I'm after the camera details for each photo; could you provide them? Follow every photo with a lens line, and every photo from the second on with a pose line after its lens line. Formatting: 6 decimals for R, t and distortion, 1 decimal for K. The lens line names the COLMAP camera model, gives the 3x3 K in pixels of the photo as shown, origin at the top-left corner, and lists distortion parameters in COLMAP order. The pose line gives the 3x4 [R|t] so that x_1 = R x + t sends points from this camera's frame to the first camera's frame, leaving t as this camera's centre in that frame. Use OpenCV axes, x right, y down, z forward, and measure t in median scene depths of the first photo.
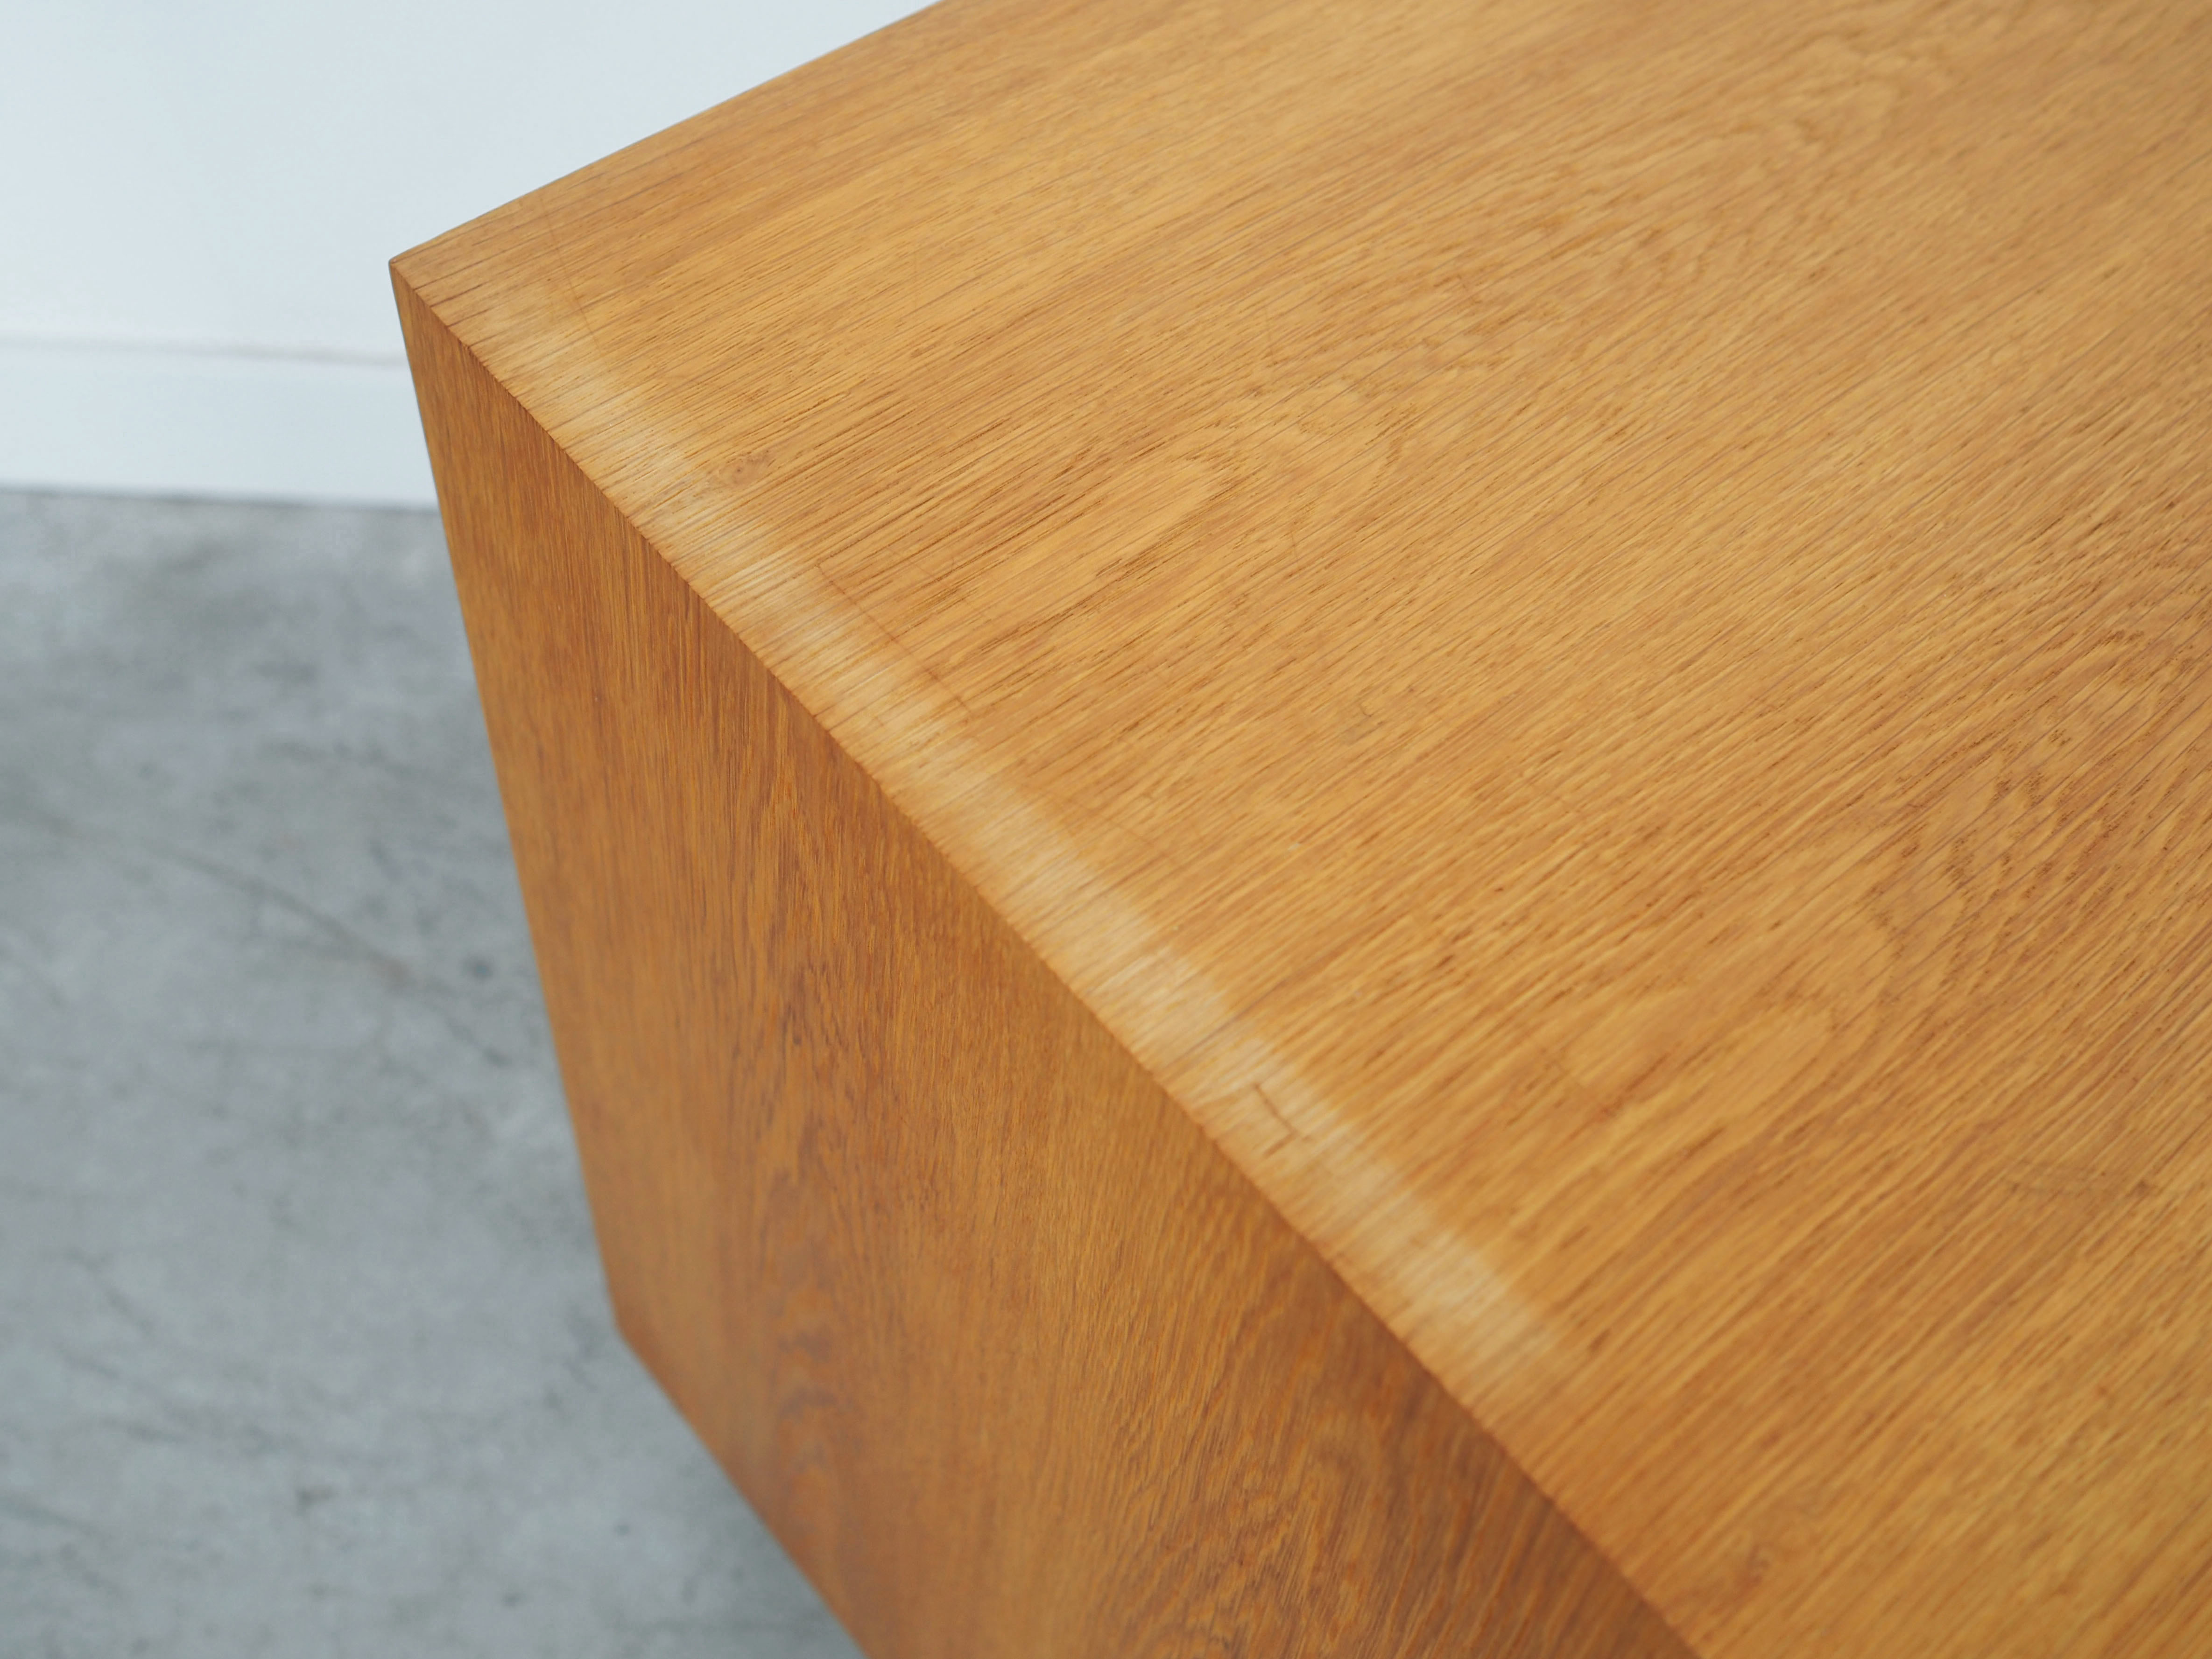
lens RADIAL K [[2485.0, 0, 1106.0], [0, 2485.0, 829.5], [0, 0, 1]] dist [-0.018698, 0.016269]
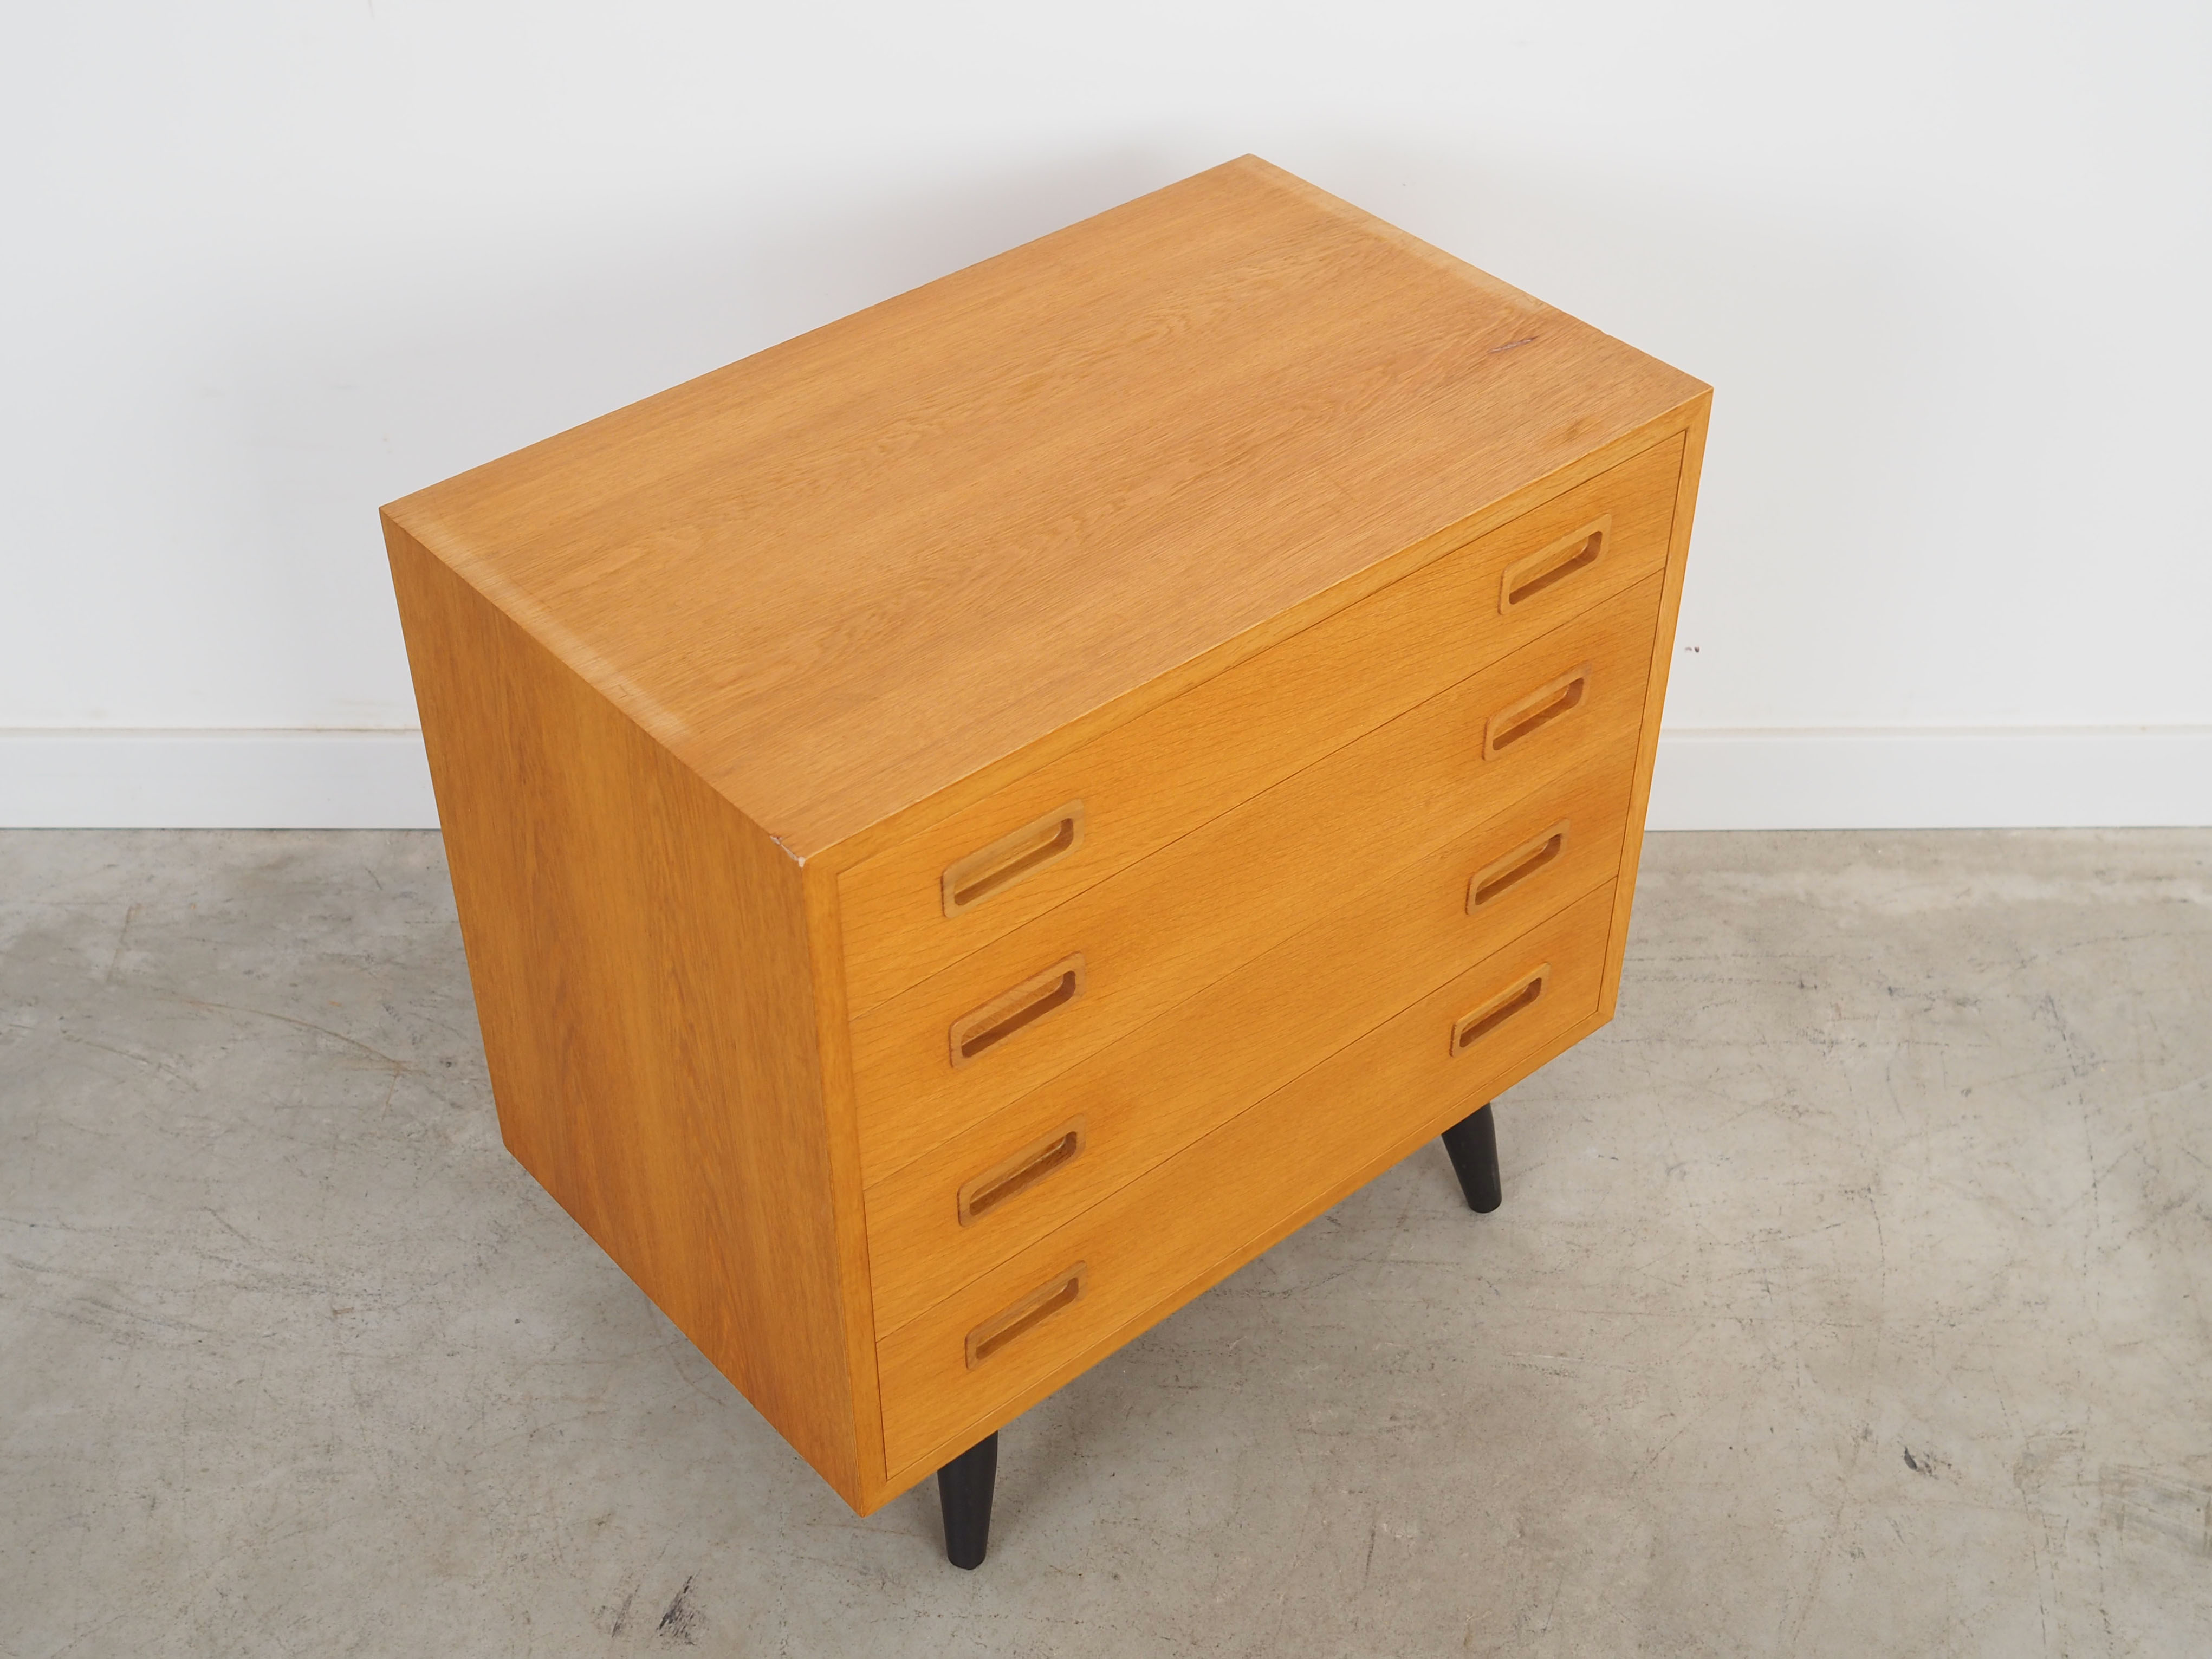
lens RADIAL K [[2503.4, 0, 1106.0], [0, 2503.4, 829.5], [0, 0, 1]] dist [0.012980, 0.001725]
pose [[0.998388, -0.055448, -0.012083, 0.577105], [0.050950, 0.969582, -0.239406, 0.877680], [0.024990, 0.238405, 0.970844, -1.745386]]
